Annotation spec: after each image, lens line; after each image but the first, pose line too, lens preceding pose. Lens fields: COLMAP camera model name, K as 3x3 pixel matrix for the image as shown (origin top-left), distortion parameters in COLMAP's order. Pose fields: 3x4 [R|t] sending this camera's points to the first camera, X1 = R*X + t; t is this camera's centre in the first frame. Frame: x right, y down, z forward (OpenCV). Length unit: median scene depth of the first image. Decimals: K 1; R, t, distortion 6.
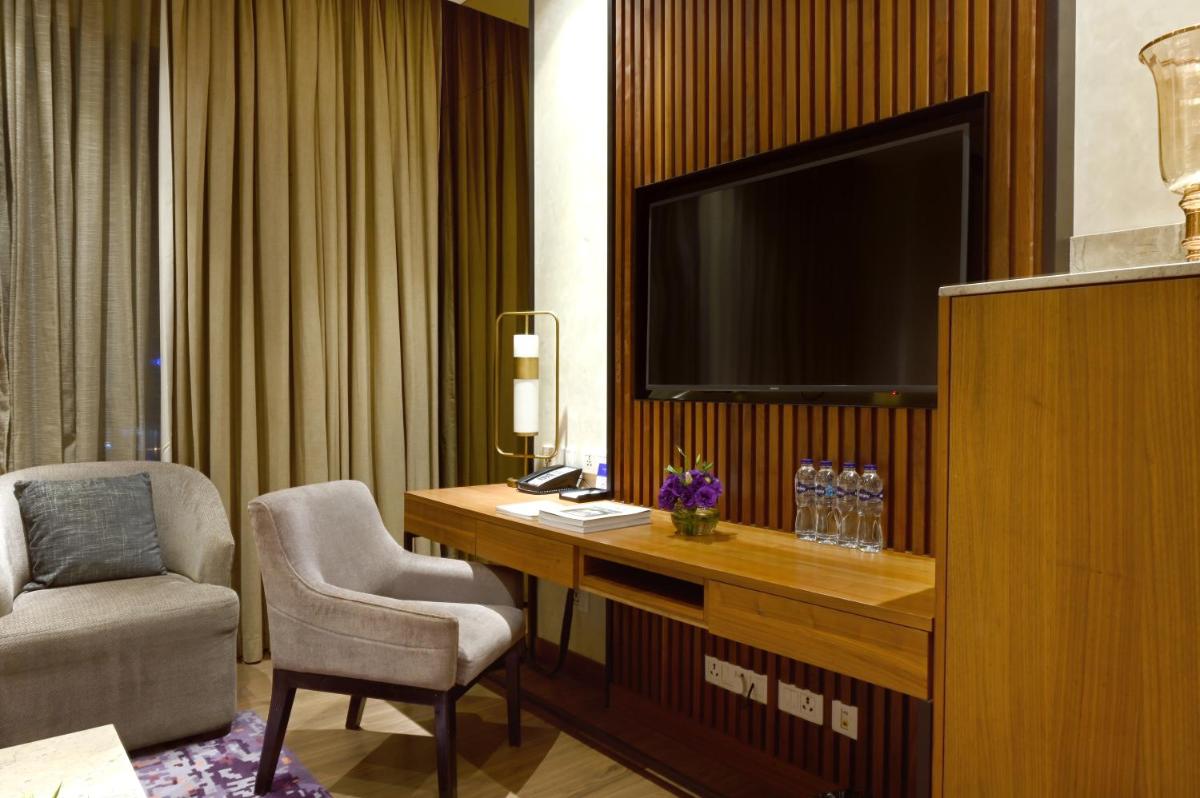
lens RADIAL K [[802.9, 0, 600.7], [0, 802.9, 400.4], [0, 0, 1]] dist [-0.000398, -0.001951]
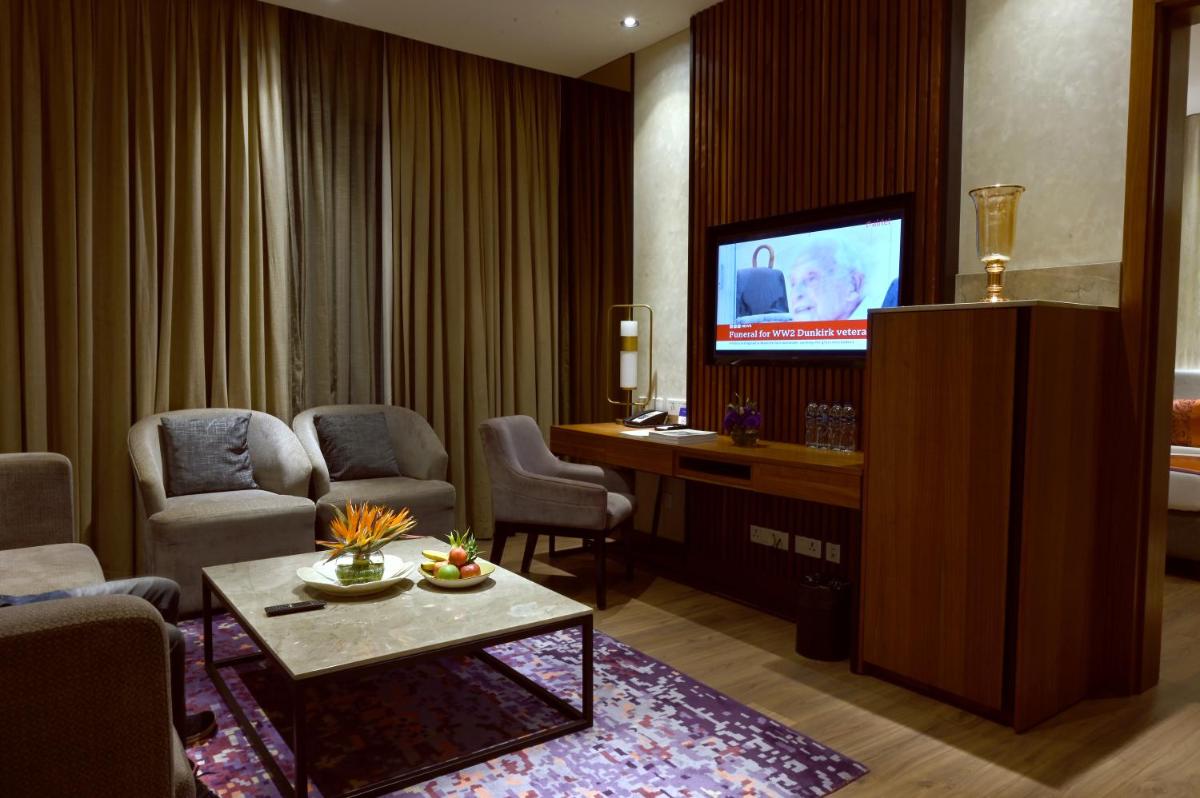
lens RADIAL K [[802.9, 0, 600.7], [0, 802.9, 400.4], [0, 0, 1]] dist [-0.000398, -0.001951]
pose [[0.998465, 0.006376, -0.055015, -0.075673], [-0.004315, 0.999287, 0.037504, 0.010158], [0.055215, -0.037209, 0.997781, -0.562415]]
